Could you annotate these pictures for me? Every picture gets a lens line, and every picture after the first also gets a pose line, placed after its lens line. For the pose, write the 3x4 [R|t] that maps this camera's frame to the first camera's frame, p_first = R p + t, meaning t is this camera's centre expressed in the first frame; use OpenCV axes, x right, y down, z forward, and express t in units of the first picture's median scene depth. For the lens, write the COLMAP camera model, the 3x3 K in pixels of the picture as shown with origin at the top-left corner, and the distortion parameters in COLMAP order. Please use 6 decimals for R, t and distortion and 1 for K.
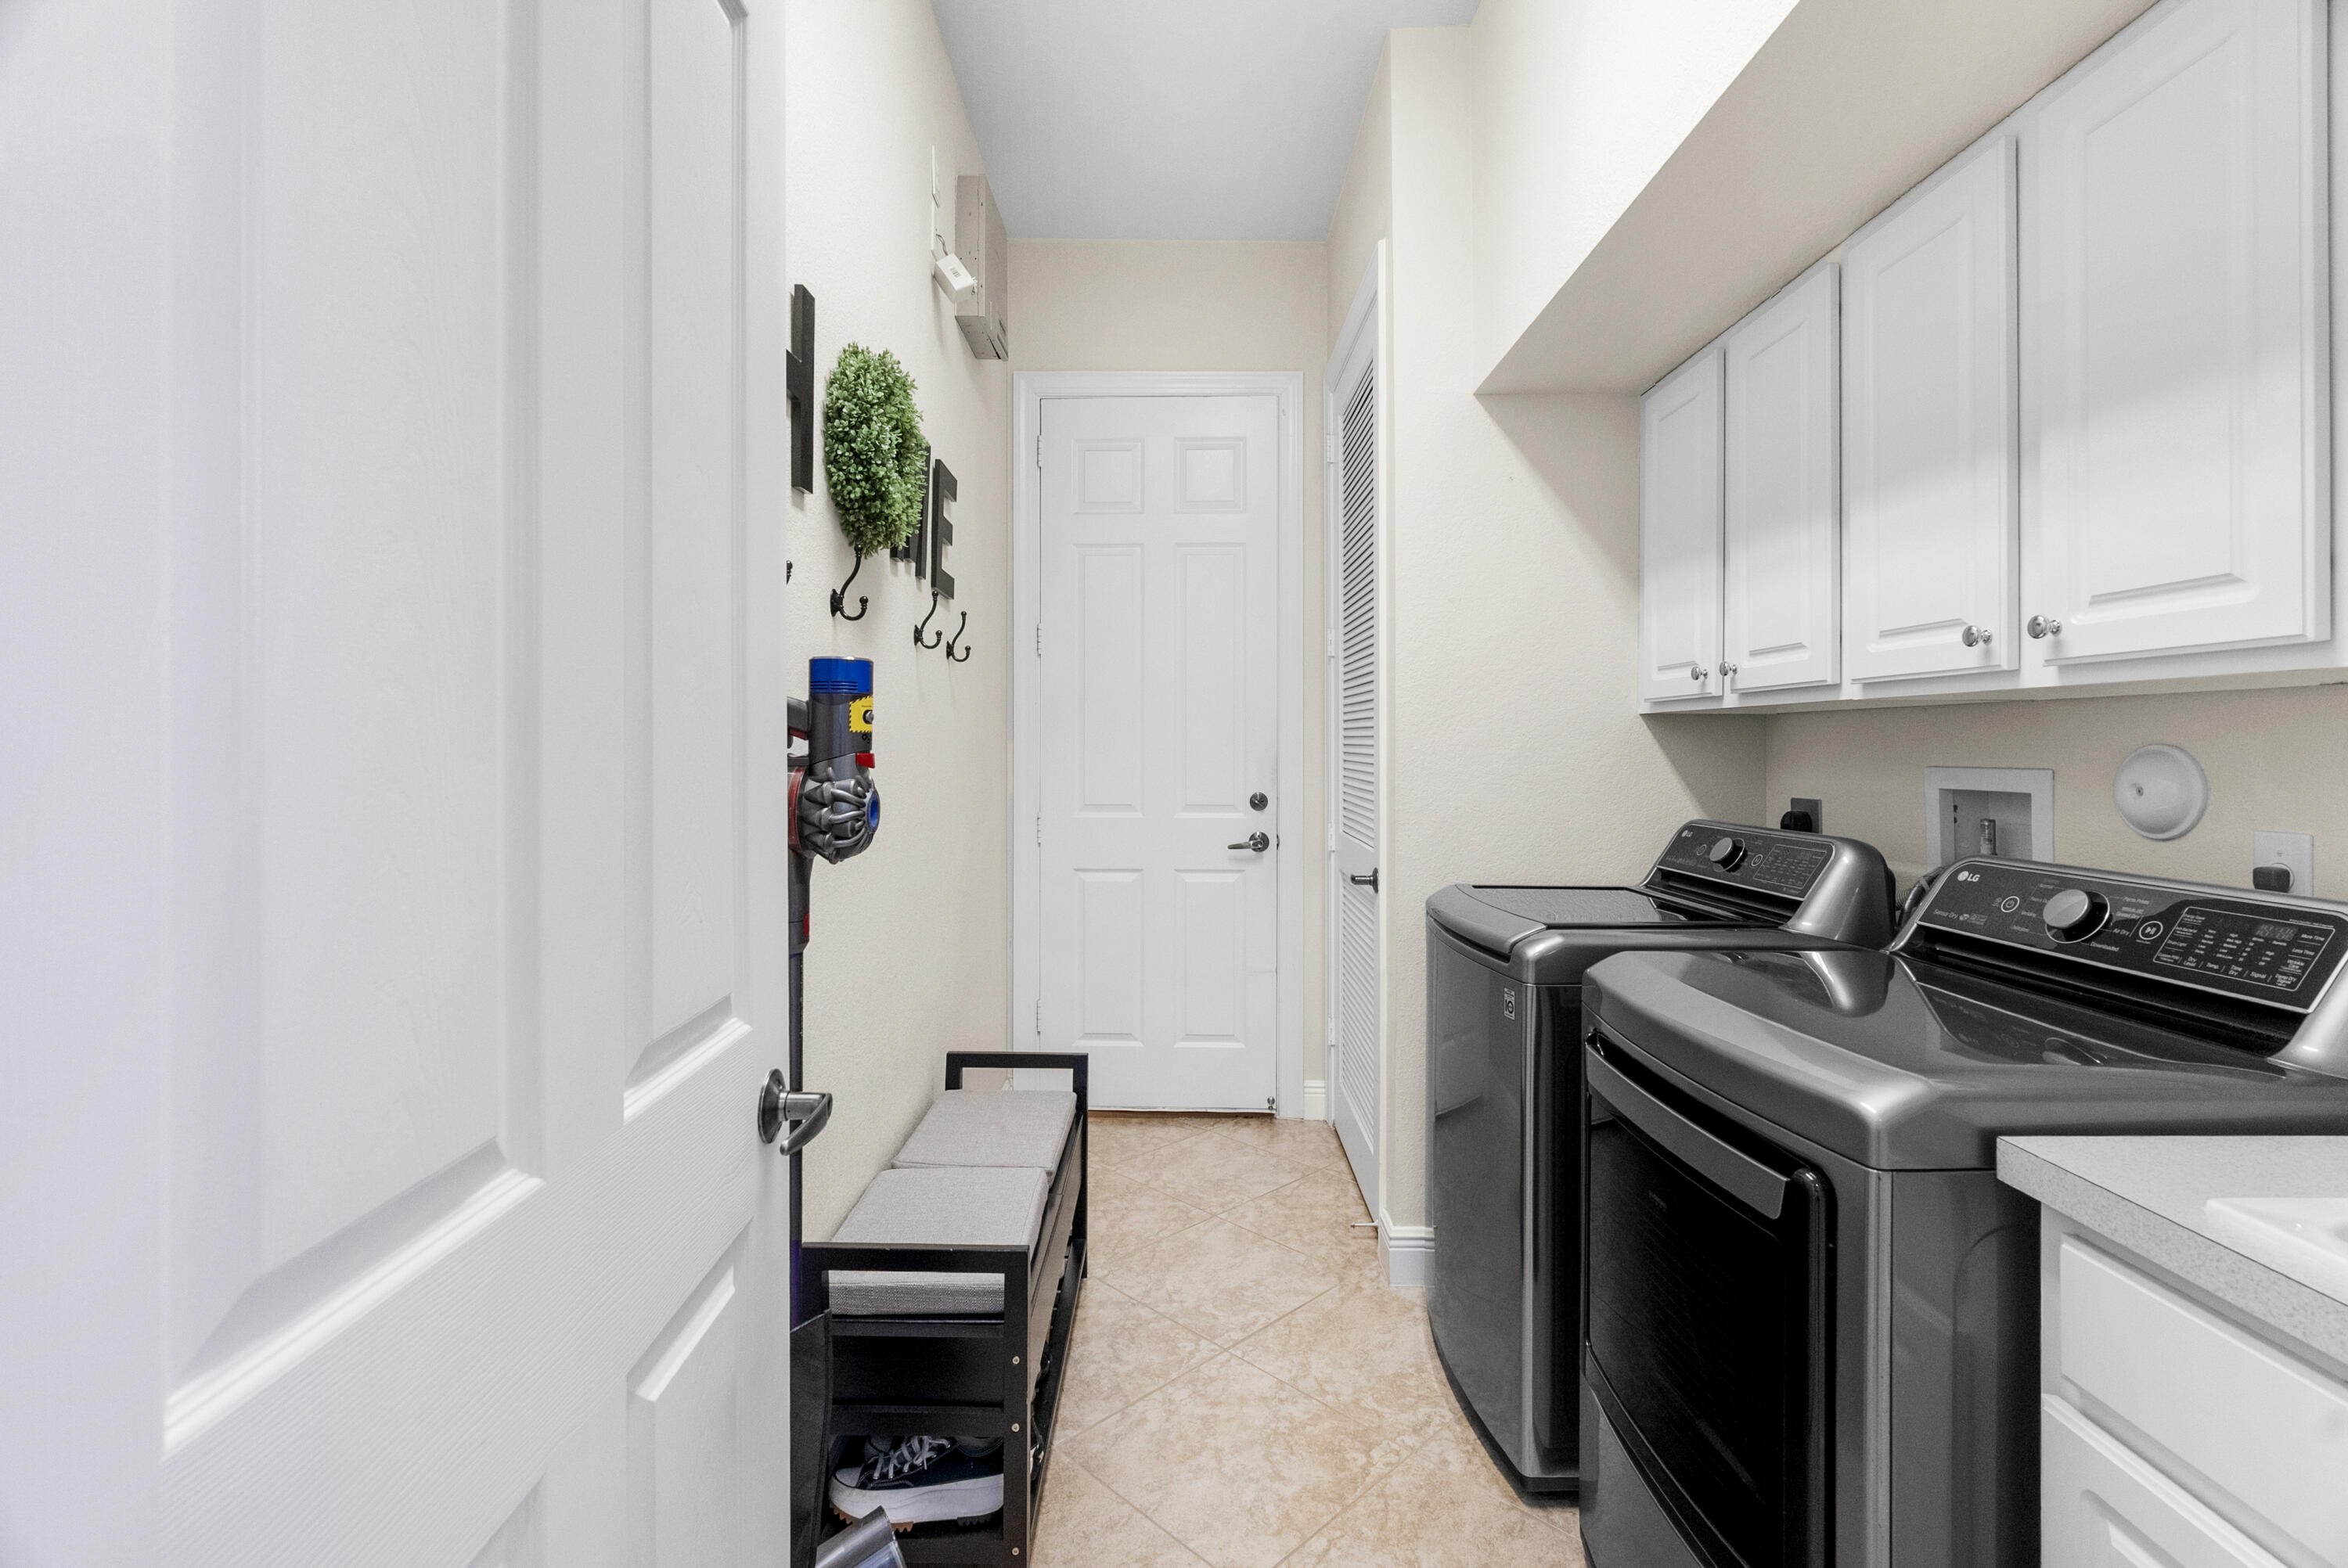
lens RADIAL K [[1060.4, 0, 1166.5], [0, 1060.4, 745.3], [0, 0, 1]] dist [0.001653, 0.001060]
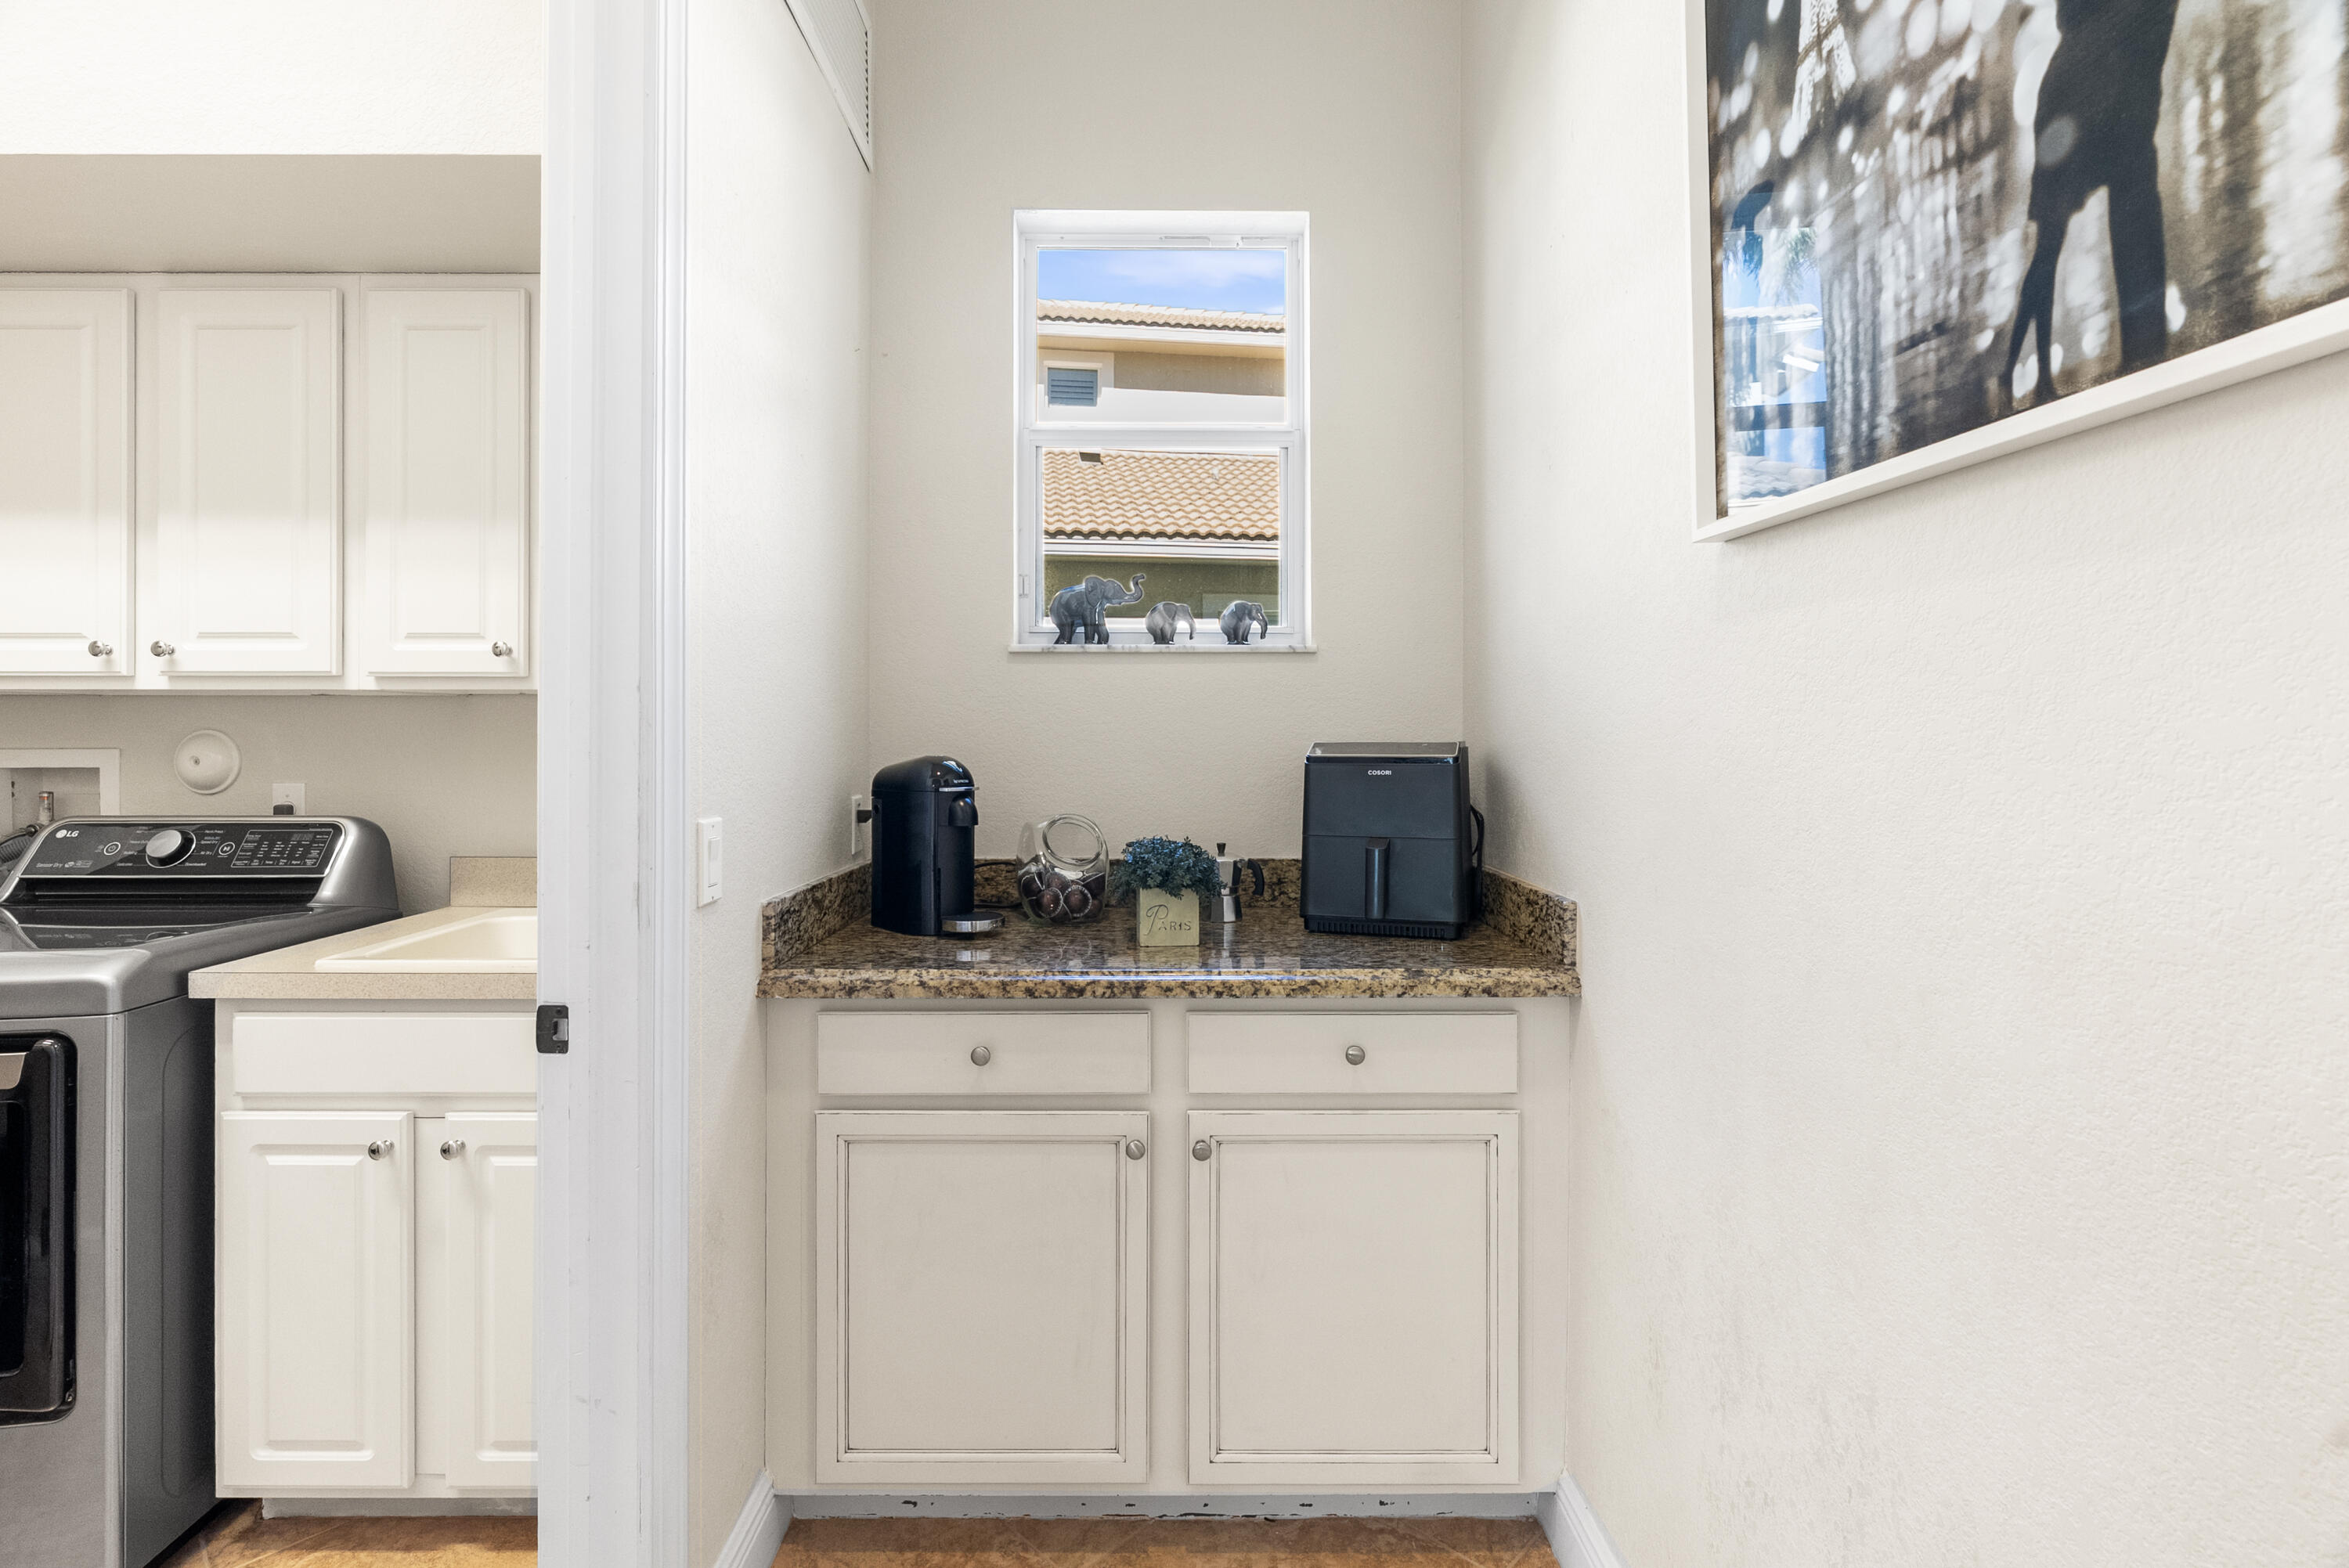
lens RADIAL K [[1060.9, 0, 1167.0], [0, 1060.9, 745.2], [0, 0, 1]] dist [0.001653, 0.001060]
pose [[-0.022428, -0.010013, 0.999698, -0.668226], [-0.002802, 0.999947, 0.009953, 0.002482], [-0.999745, -0.002578, -0.022454, -0.348724]]
